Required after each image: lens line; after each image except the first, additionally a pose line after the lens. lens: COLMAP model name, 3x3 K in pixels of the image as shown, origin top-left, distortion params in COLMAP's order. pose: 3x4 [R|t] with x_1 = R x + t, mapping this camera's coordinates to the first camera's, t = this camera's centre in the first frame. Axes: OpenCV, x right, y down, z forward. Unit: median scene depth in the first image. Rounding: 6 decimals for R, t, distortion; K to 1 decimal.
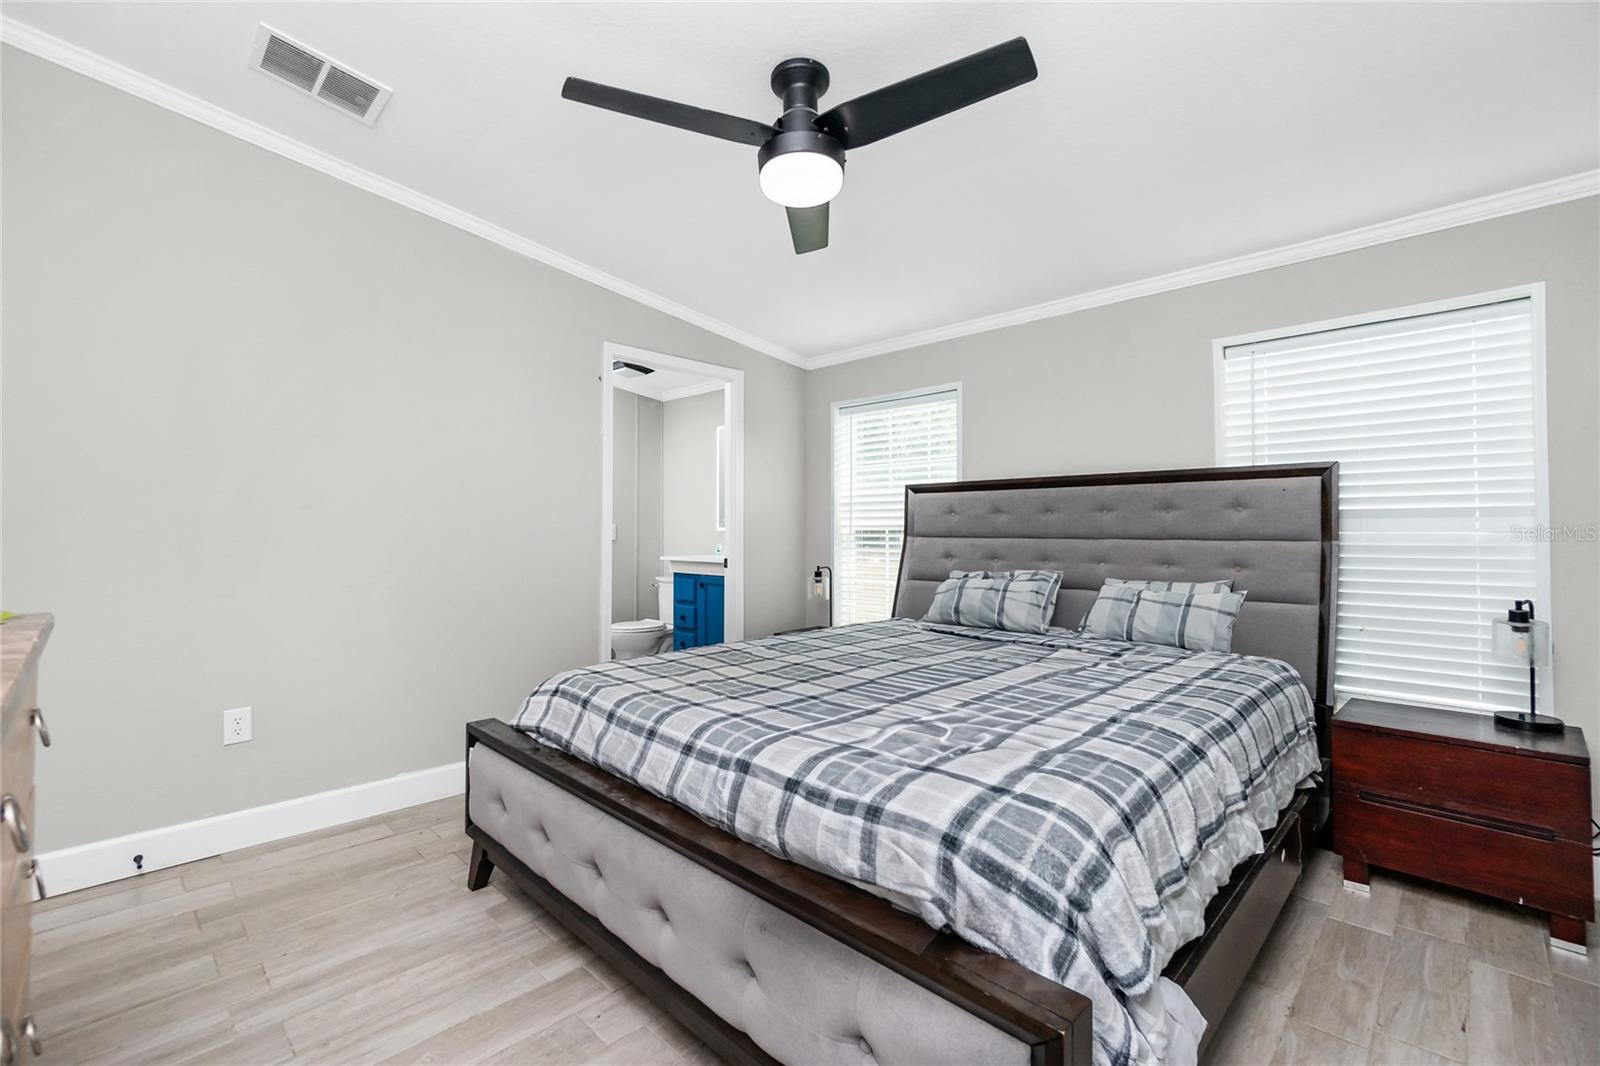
lens RADIAL K [[697.3, 0, 800.0], [0, 697.3, 533.0], [0, 0, 1]] dist [0.001757, 0.000105]
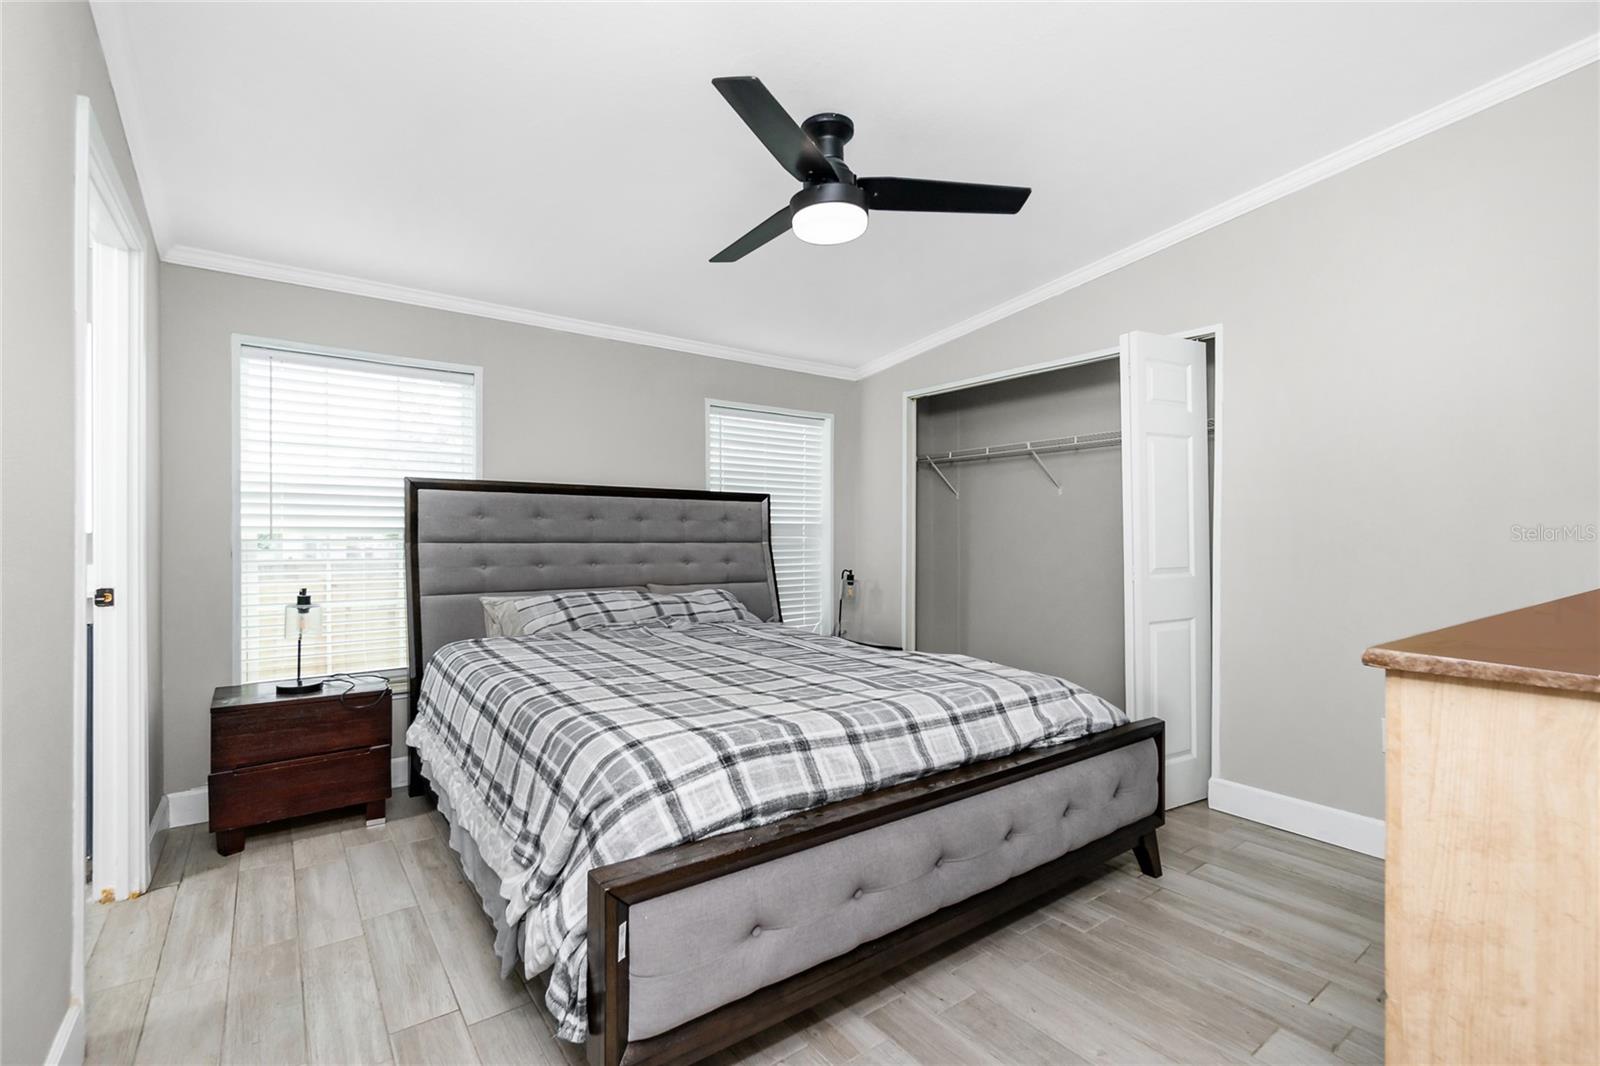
lens RADIAL K [[714.3, 0, 800.0], [0, 714.3, 533.0], [0, 0, 1]] dist [-0.000506, -0.000098]
pose [[0.153133, 0.004380, 0.988196, -0.786344], [-0.001337, 0.999990, -0.004225, -0.003425], [-0.988205, -0.000674, 0.153137, 0.595933]]
